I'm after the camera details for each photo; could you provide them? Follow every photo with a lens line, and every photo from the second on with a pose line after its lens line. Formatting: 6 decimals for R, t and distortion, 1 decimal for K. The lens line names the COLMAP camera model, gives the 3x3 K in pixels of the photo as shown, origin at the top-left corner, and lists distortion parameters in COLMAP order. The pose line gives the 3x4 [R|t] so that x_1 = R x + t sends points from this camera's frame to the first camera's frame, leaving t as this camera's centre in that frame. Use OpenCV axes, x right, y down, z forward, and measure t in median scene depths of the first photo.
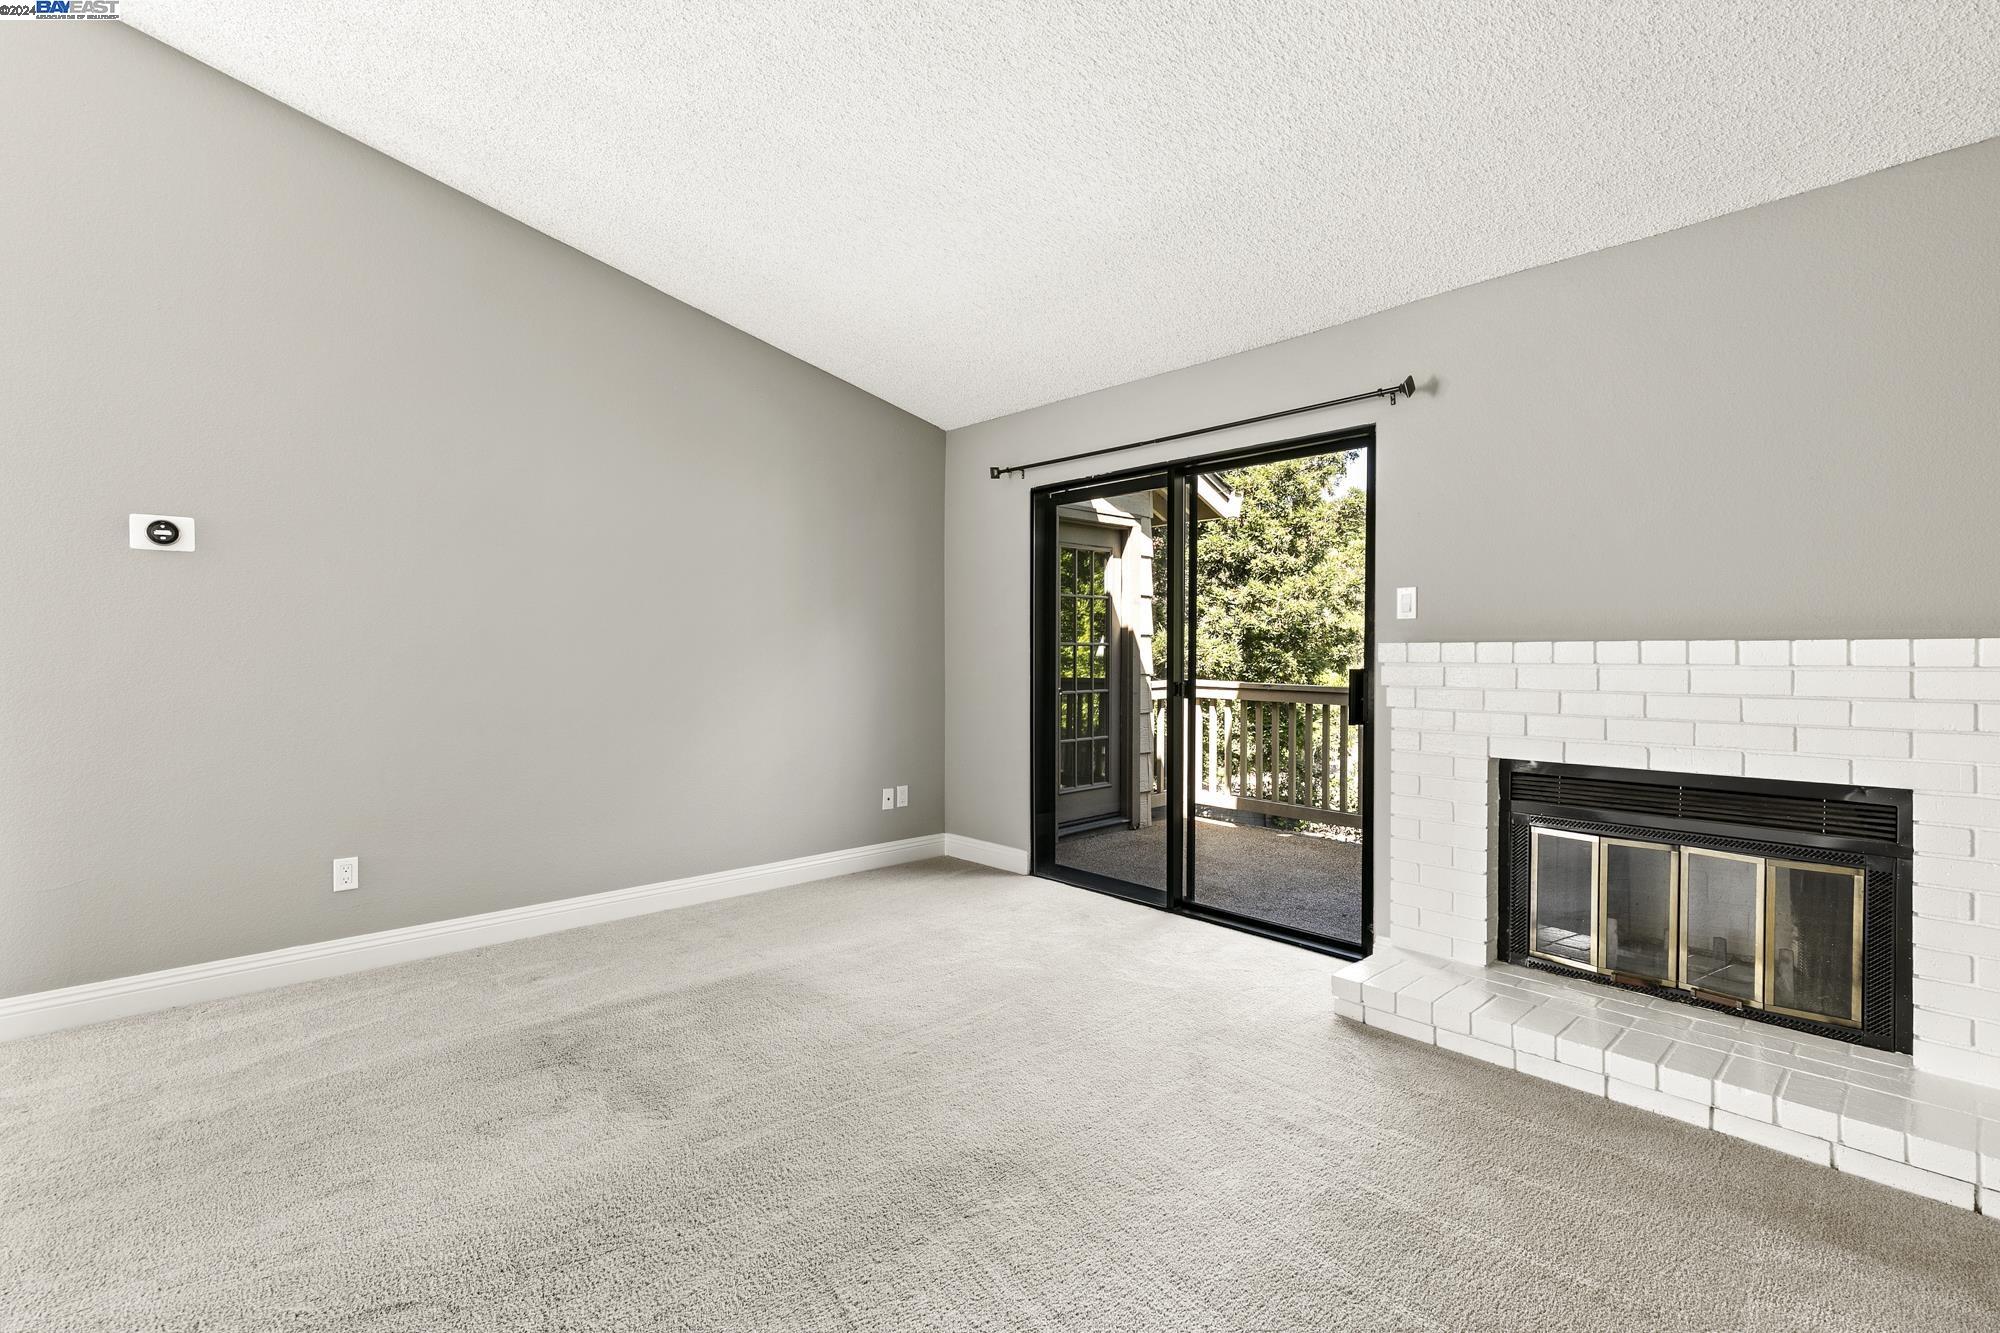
lens RADIAL K [[900.4, 0, 1010.2], [0, 900.4, 657.5], [0, 0, 1]] dist [-0.000374, 0.000061]
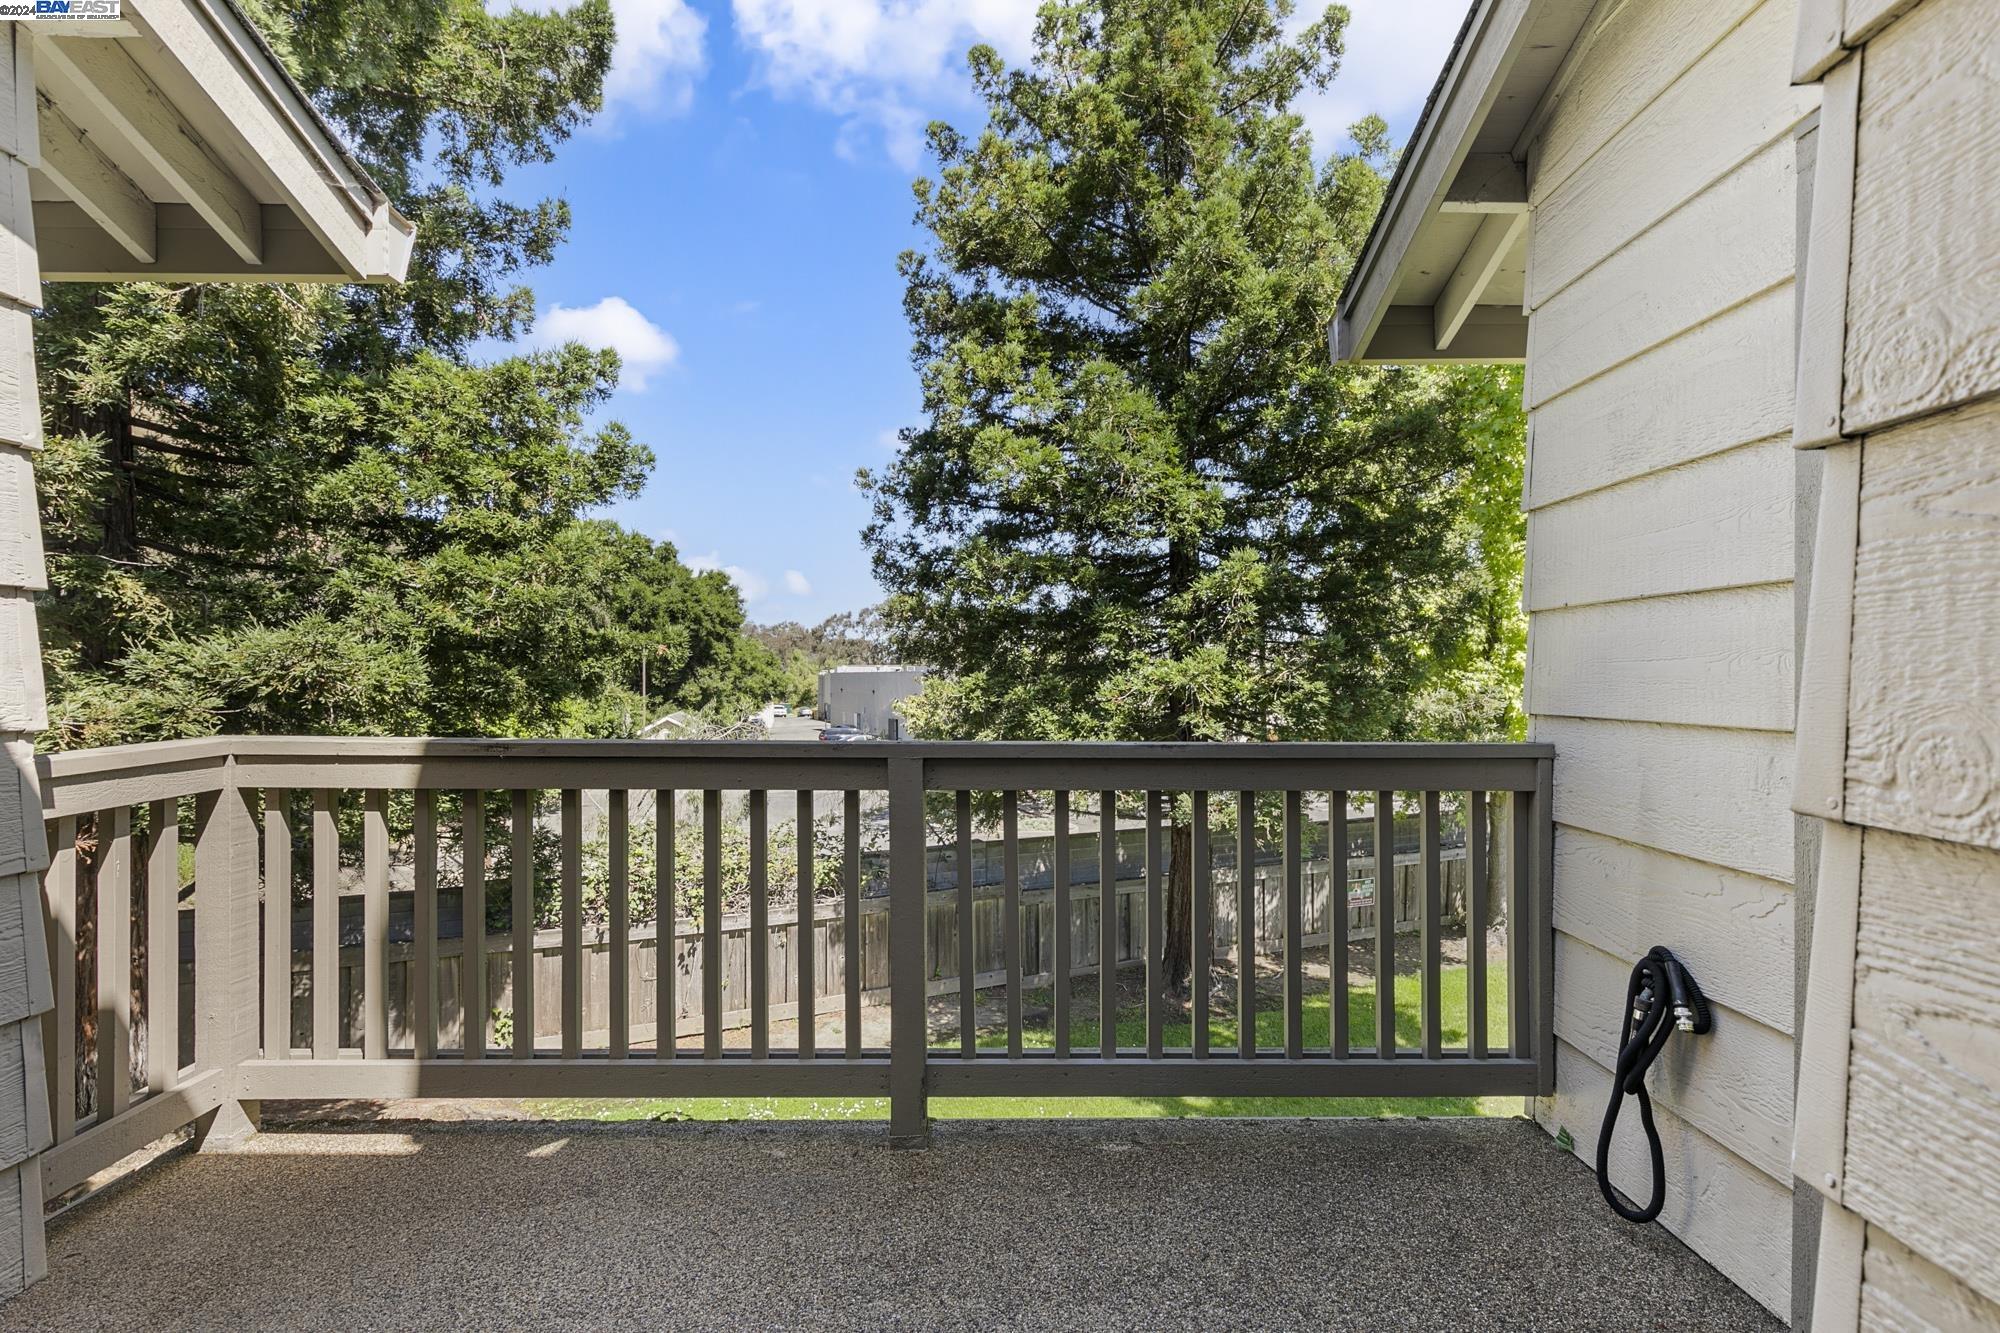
lens RADIAL K [[900.4, 0, 1002.6], [0, 900.4, 681.0], [0, 0, 1]] dist [-0.000374, 0.000061]
pose [[0.685877, -0.012739, 0.727606, 0.086860], [0.010550, 0.999916, 0.007562, 0.002584], [-0.727641, 0.002490, 0.685954, 0.325019]]
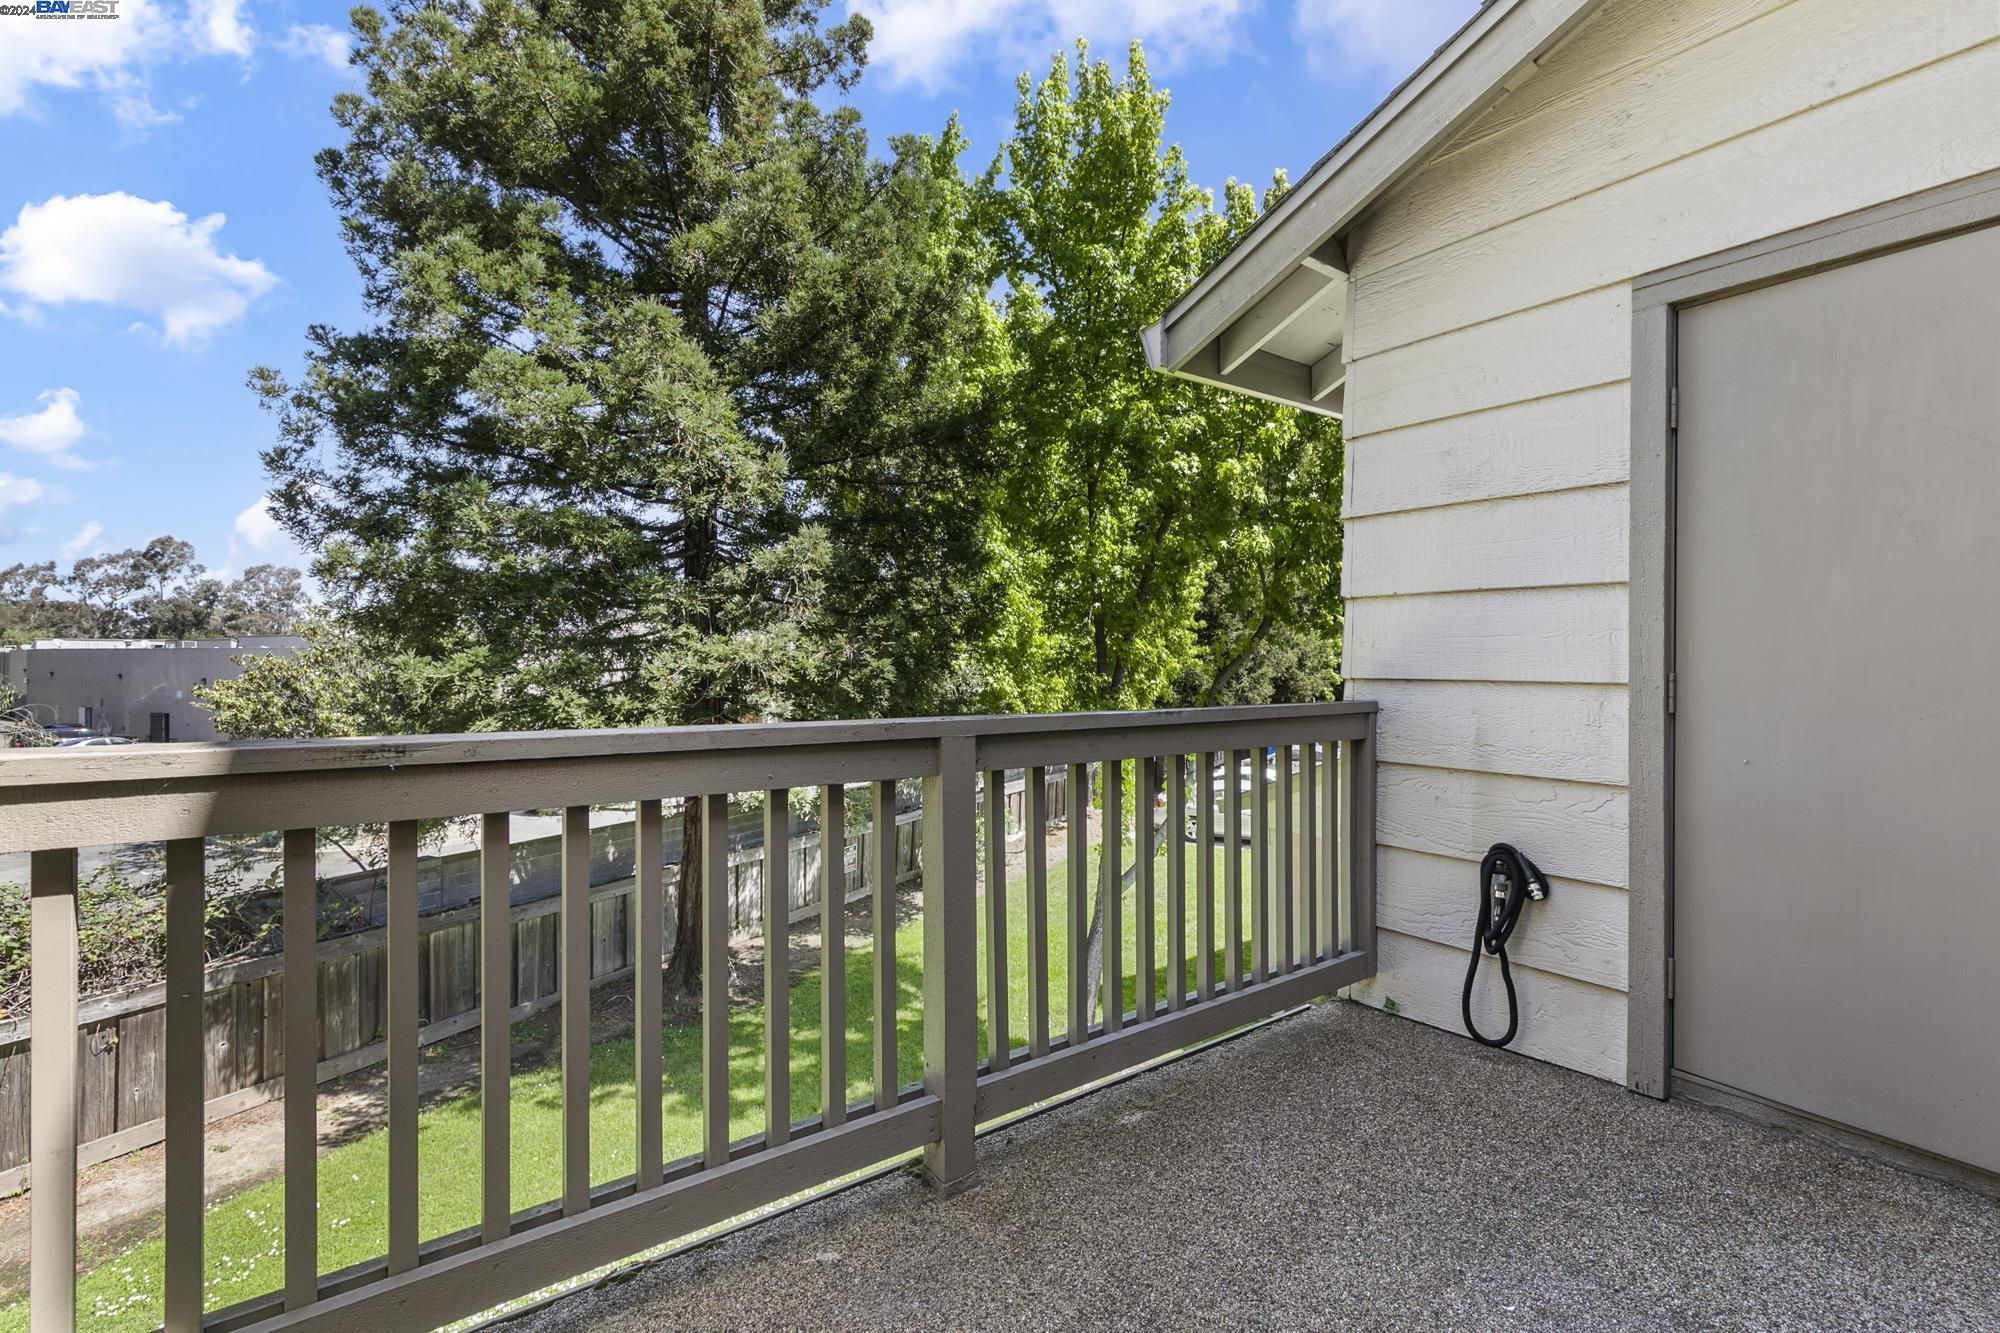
lens RADIAL K [[900.4, 0, 993.0], [0, 900.4, 659.7], [0, 0, 1]] dist [-0.000374, 0.000061]
pose [[0.112348, -0.010624, 0.993612, 0.046770], [0.003592, 0.999941, 0.010286, 0.004444], [-0.993662, 0.002414, 0.112380, 0.456225]]
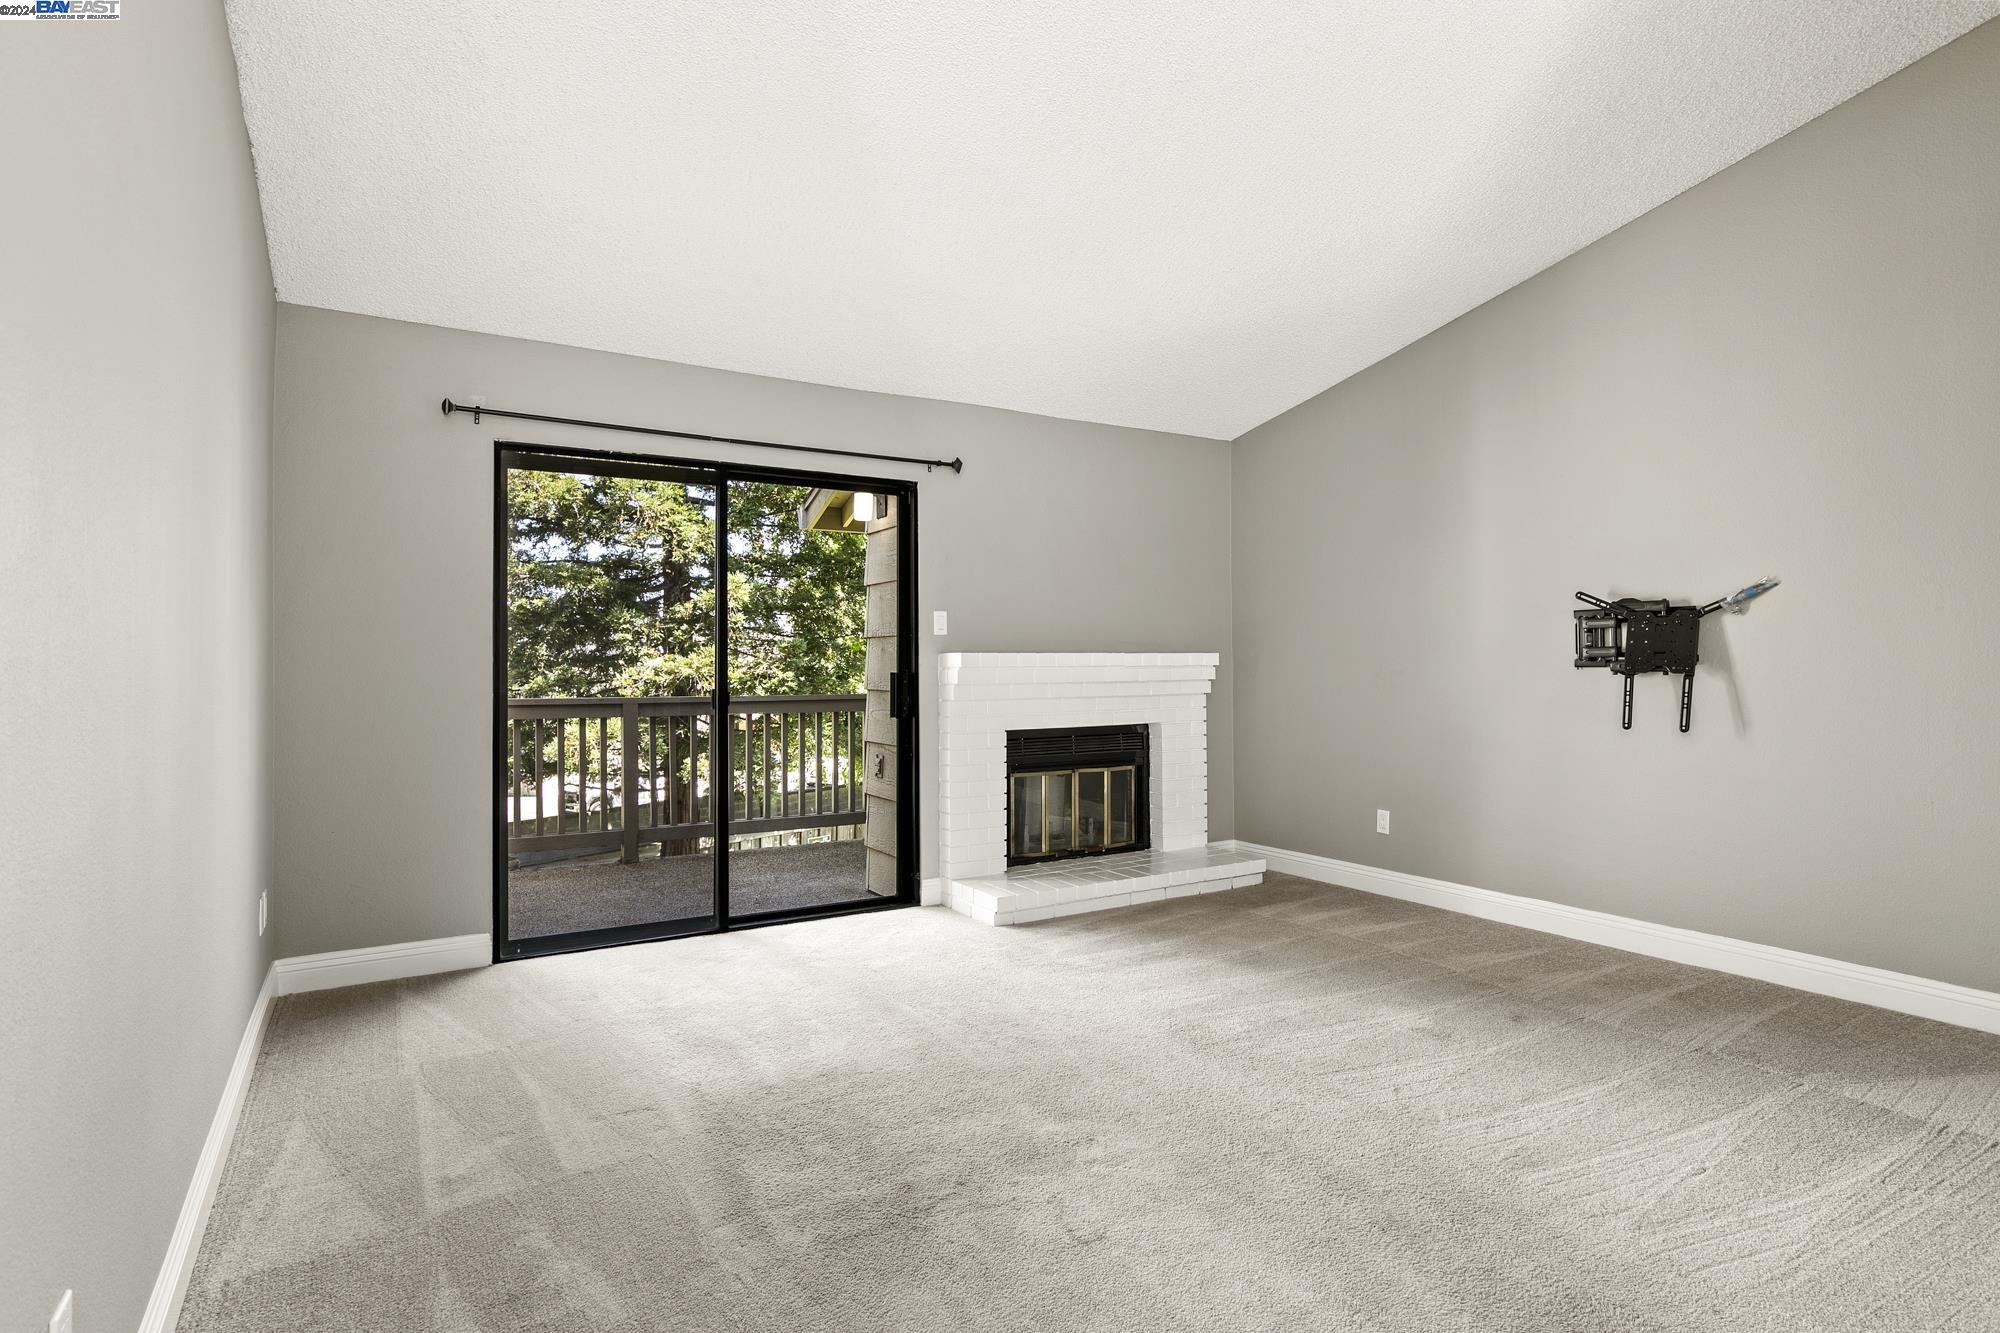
lens RADIAL K [[1031.0, 0, 1011.3], [0, 1031.0, 652.9], [0, 0, 1]] dist [-0.005129, 0.001355]
pose [[0.198288, 0.003073, 0.980139, -0.288526], [0.008238, 0.999955, -0.004802, -0.002325], [-0.980109, 0.009026, 0.198253, 0.165728]]
